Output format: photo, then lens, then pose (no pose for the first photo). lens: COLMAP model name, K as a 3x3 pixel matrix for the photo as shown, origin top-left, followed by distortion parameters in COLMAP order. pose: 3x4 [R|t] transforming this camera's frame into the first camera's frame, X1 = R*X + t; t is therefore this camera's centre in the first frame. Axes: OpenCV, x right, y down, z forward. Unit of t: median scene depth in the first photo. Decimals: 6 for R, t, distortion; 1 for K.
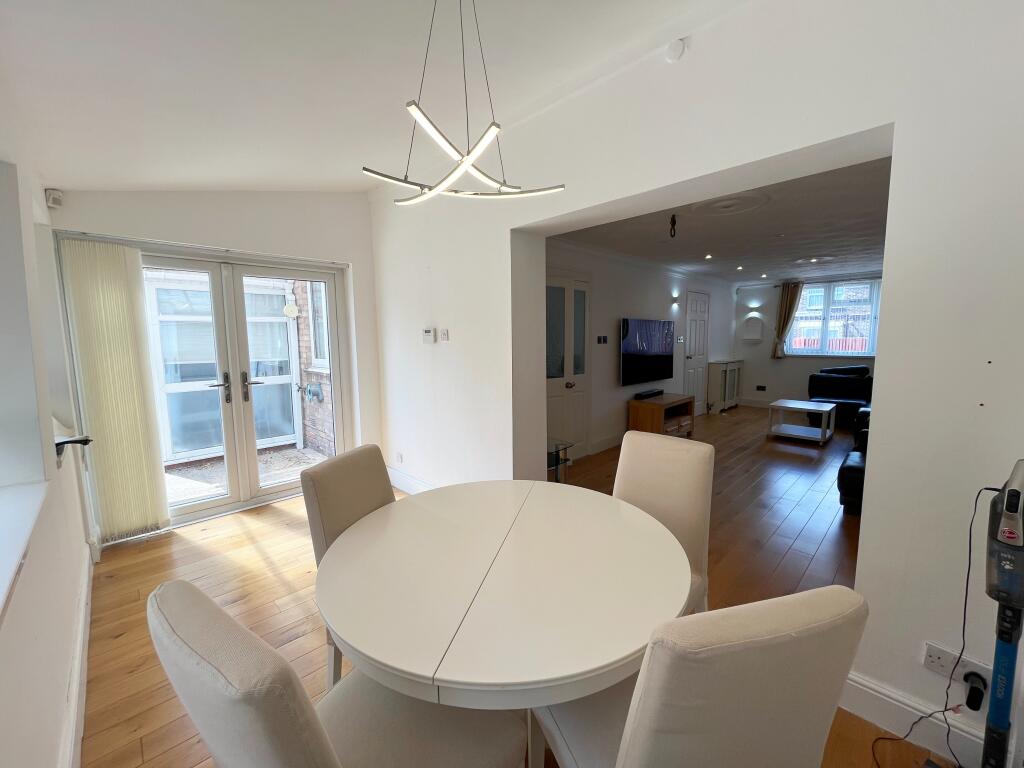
lens RADIAL K [[414.5, 0, 511.7], [0, 414.5, 378.4], [0, 0, 1]] dist [0.000773, 0.000016]
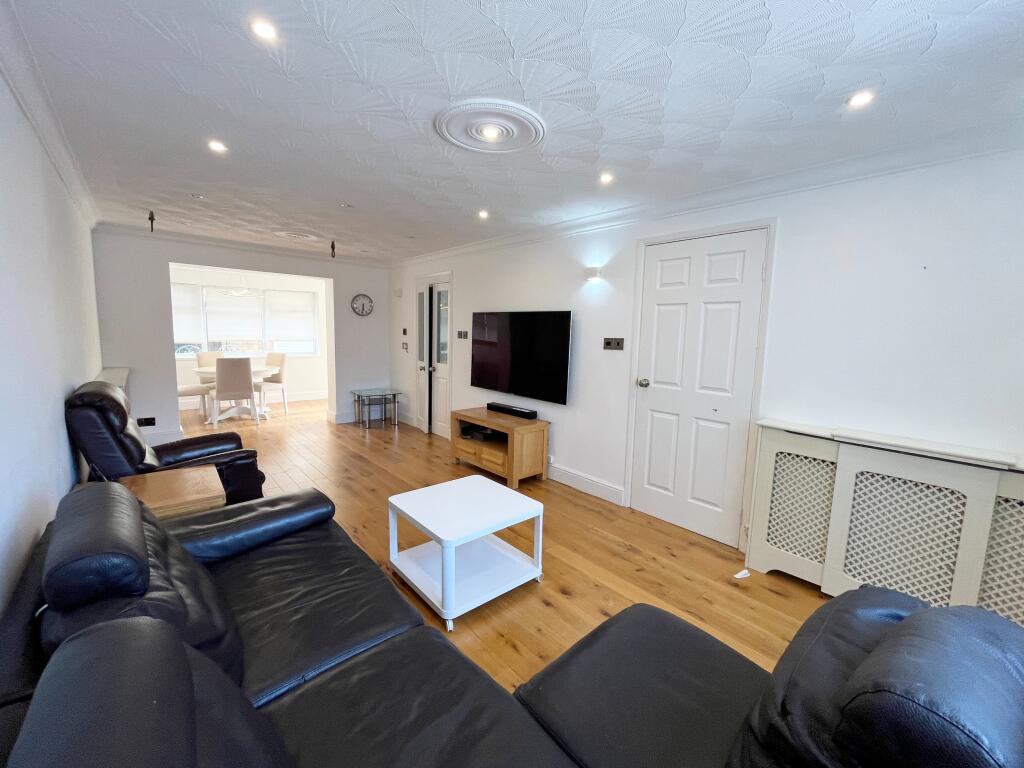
lens RADIAL K [[414.5, 0, 511.5], [0, 414.5, 383.6], [0, 0, 1]] dist [0.000773, 0.000016]
pose [[-0.051177, 0.126571, -0.990637, 1.017897], [-0.138297, 0.981481, 0.132546, -0.105786], [0.989068, 0.143785, -0.032725, 0.975965]]
